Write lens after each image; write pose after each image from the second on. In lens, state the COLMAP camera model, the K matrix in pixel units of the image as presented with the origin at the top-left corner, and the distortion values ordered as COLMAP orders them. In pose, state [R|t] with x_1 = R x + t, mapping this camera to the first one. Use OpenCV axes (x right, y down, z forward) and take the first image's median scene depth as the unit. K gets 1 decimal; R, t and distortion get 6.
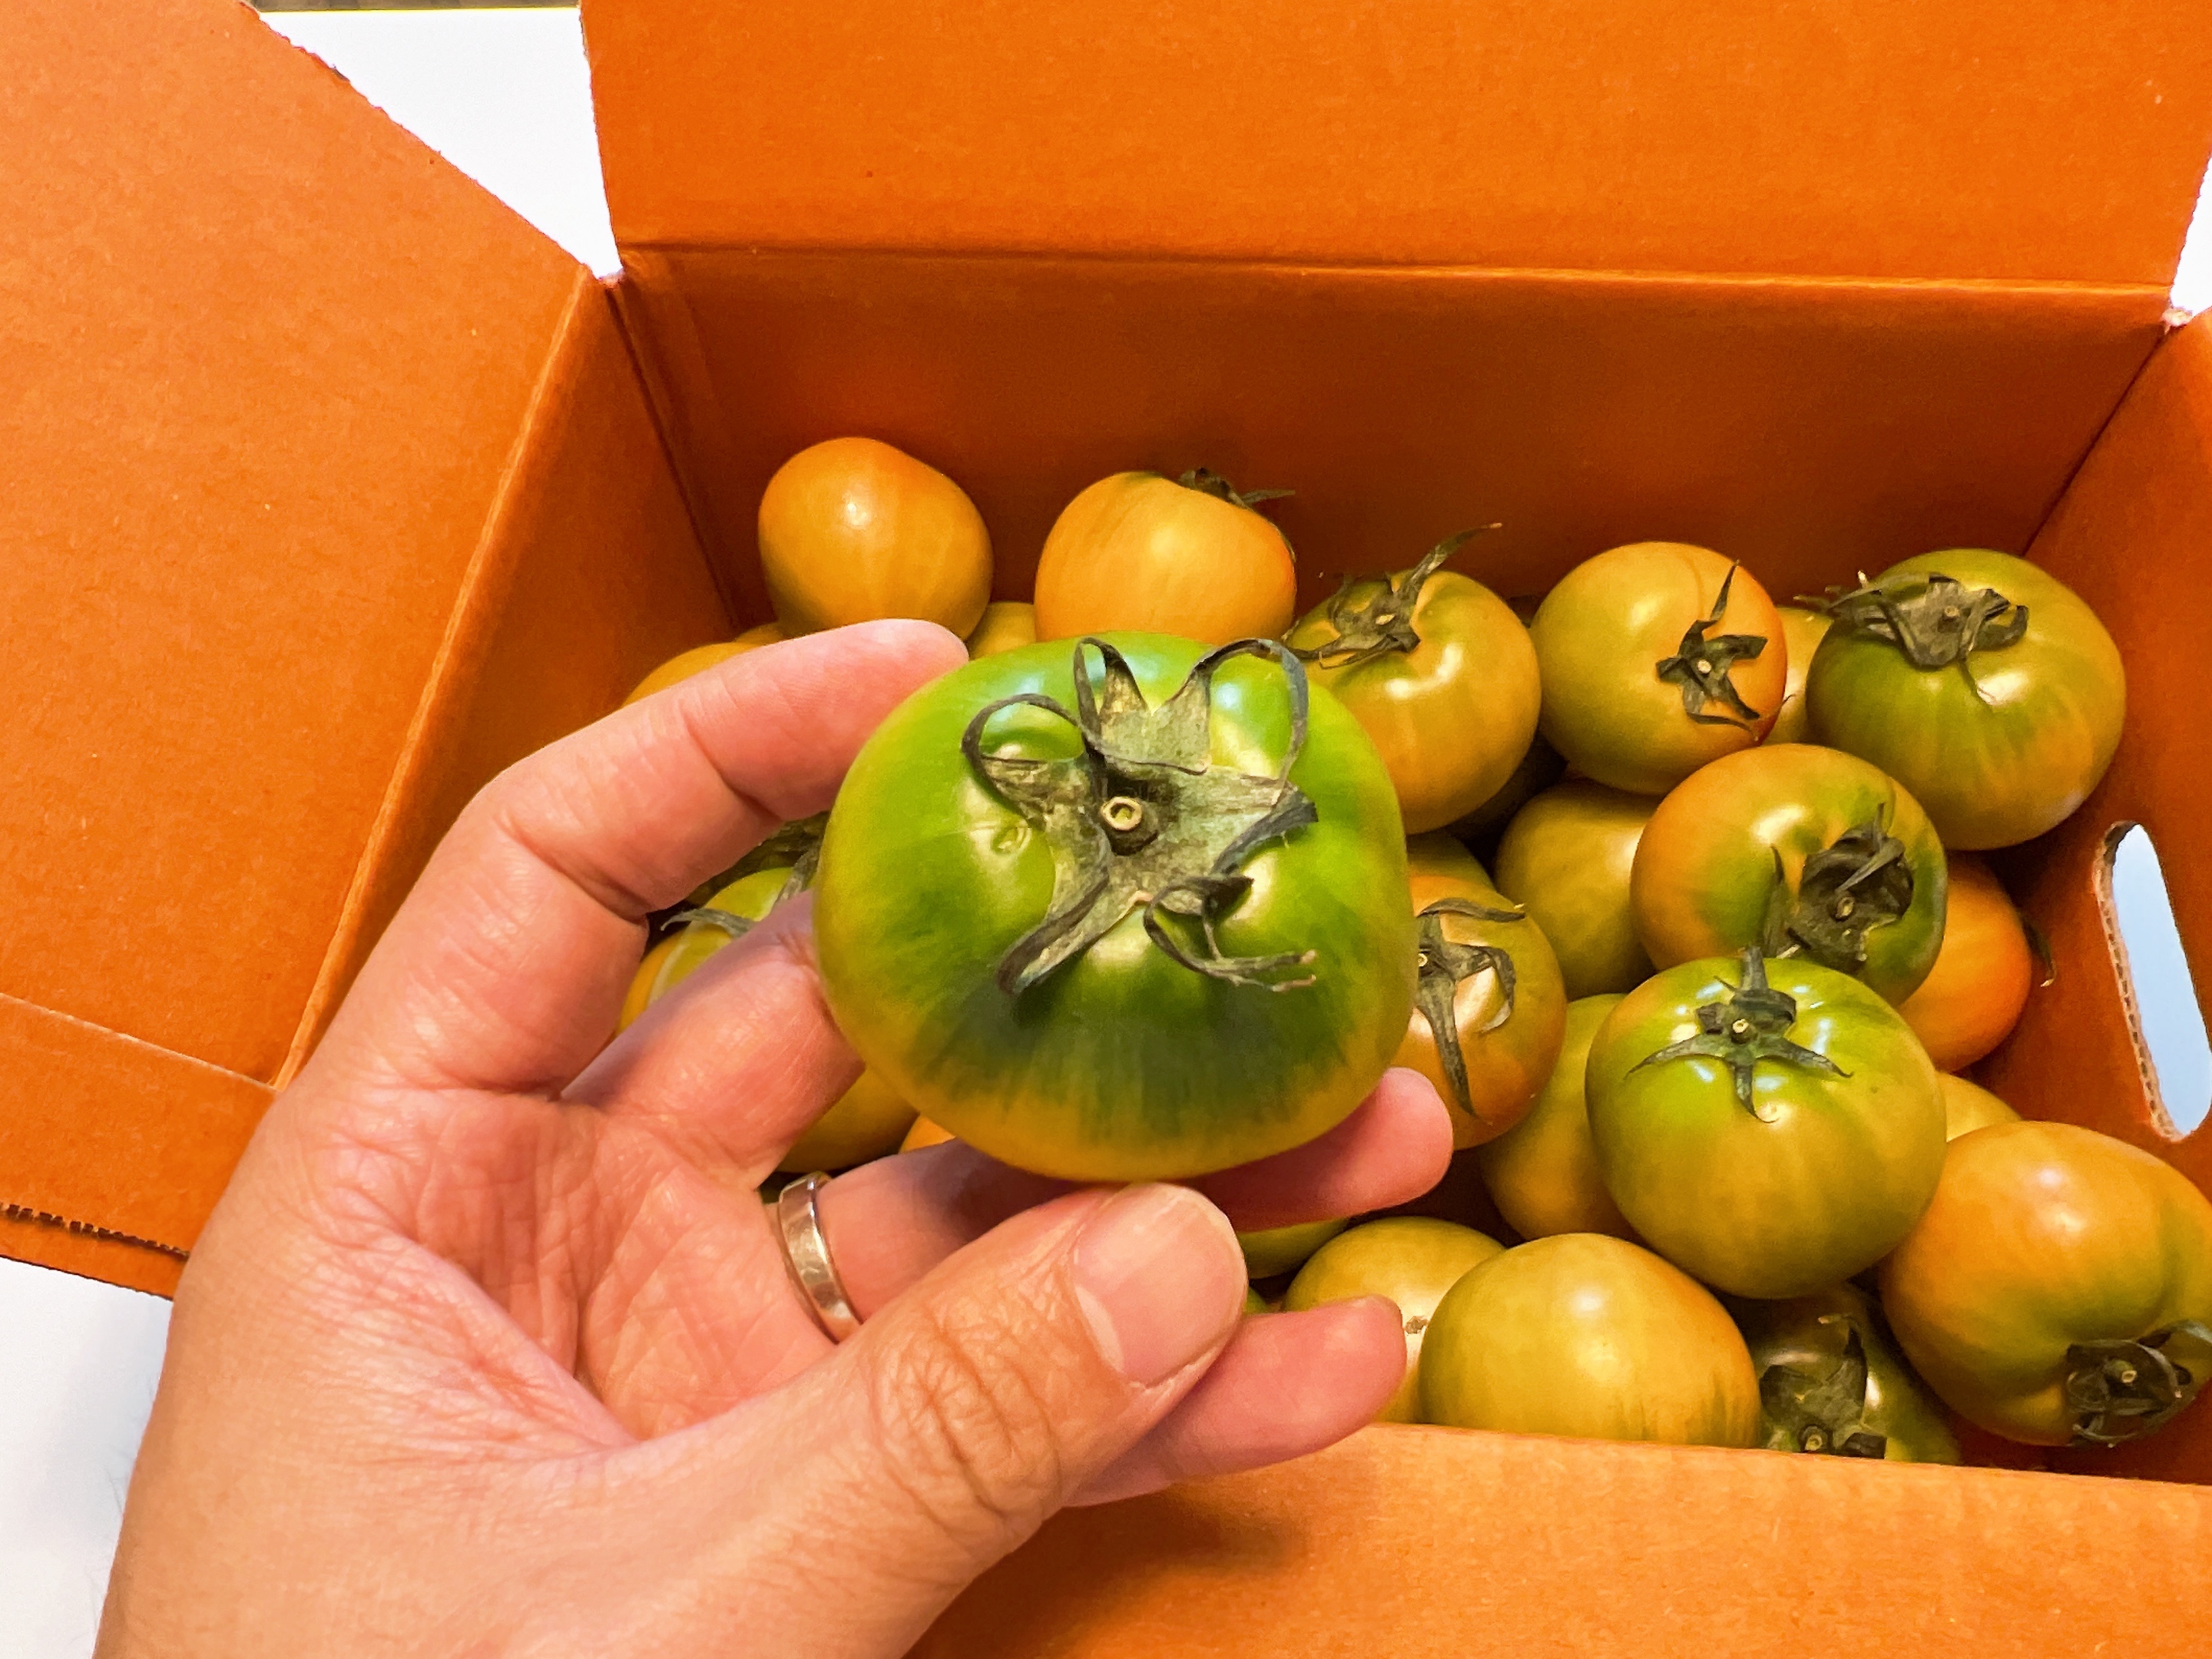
lens RADIAL K [[1675.5, 0, 1106.0], [0, 1675.5, 829.5], [0, 0, 1]] dist [-0.001070, -0.002685]
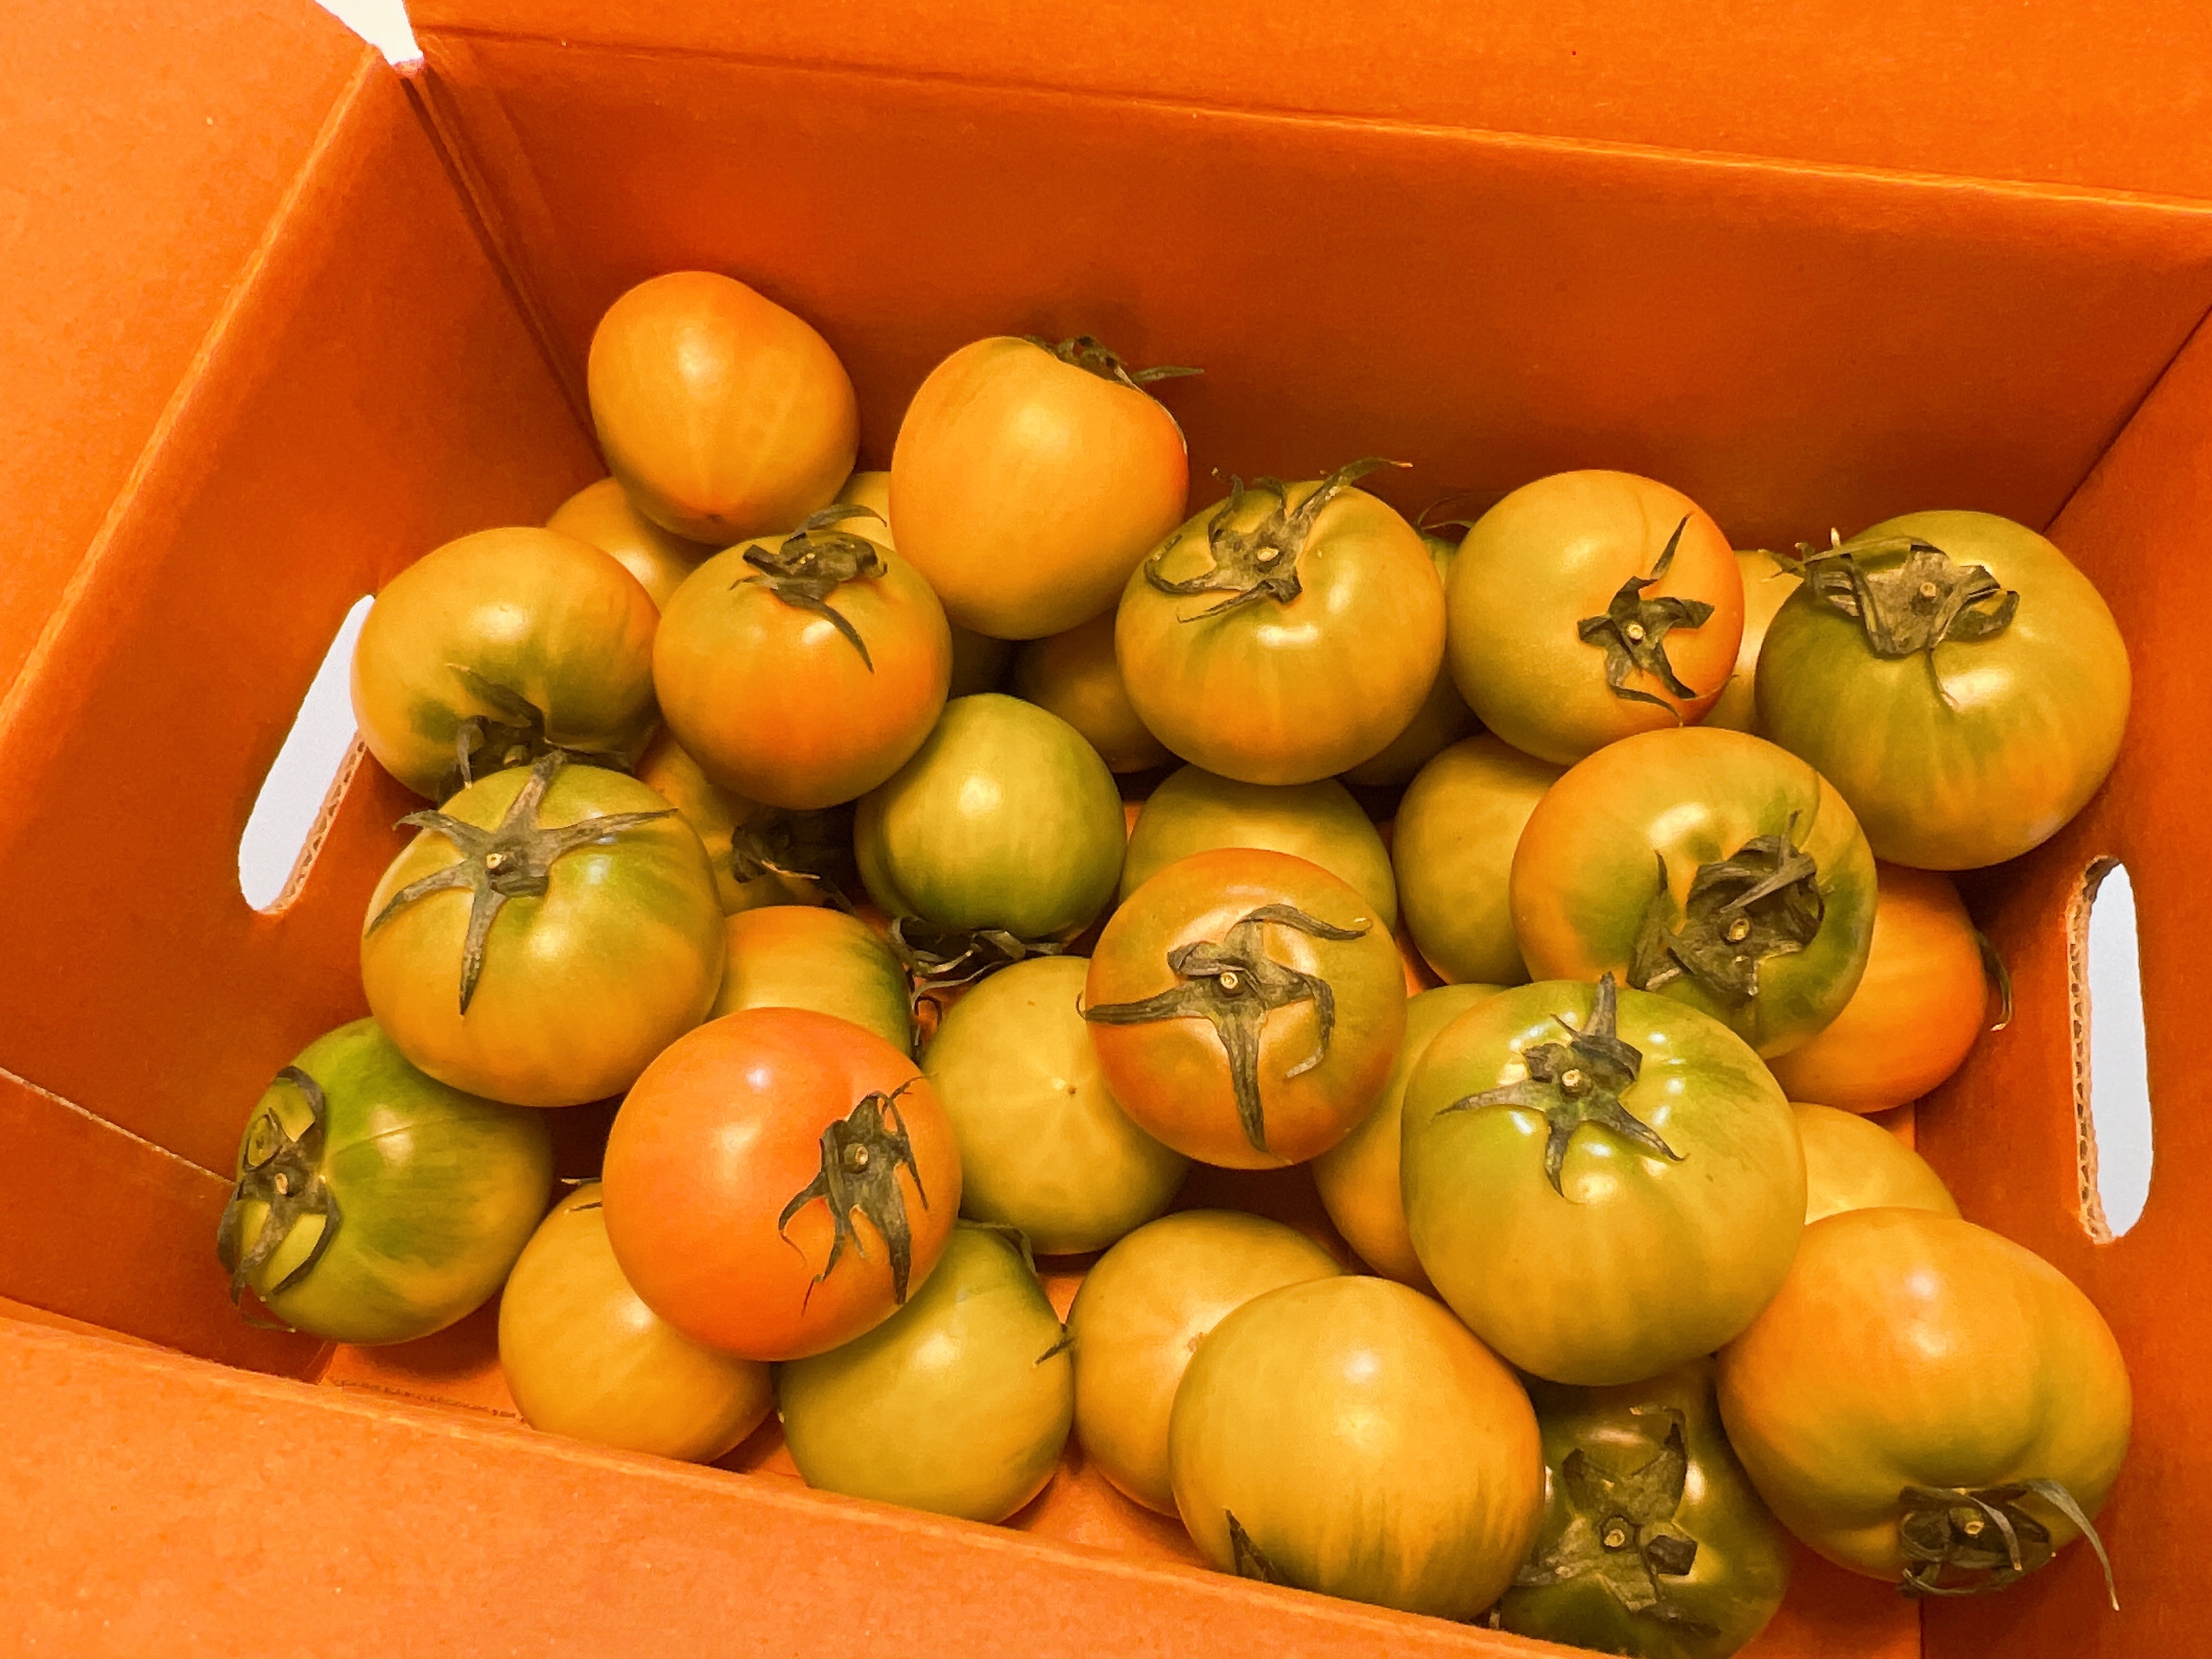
lens RADIAL K [[1675.5, 0, 1106.0], [0, 1675.5, 829.5], [0, 0, 1]] dist [-0.001070, -0.002685]
pose [[0.993875, 0.094063, -0.057999, 0.158463], [-0.087807, 0.990867, 0.102333, -0.061256], [0.067095, -0.096613, 0.993058, 0.134553]]
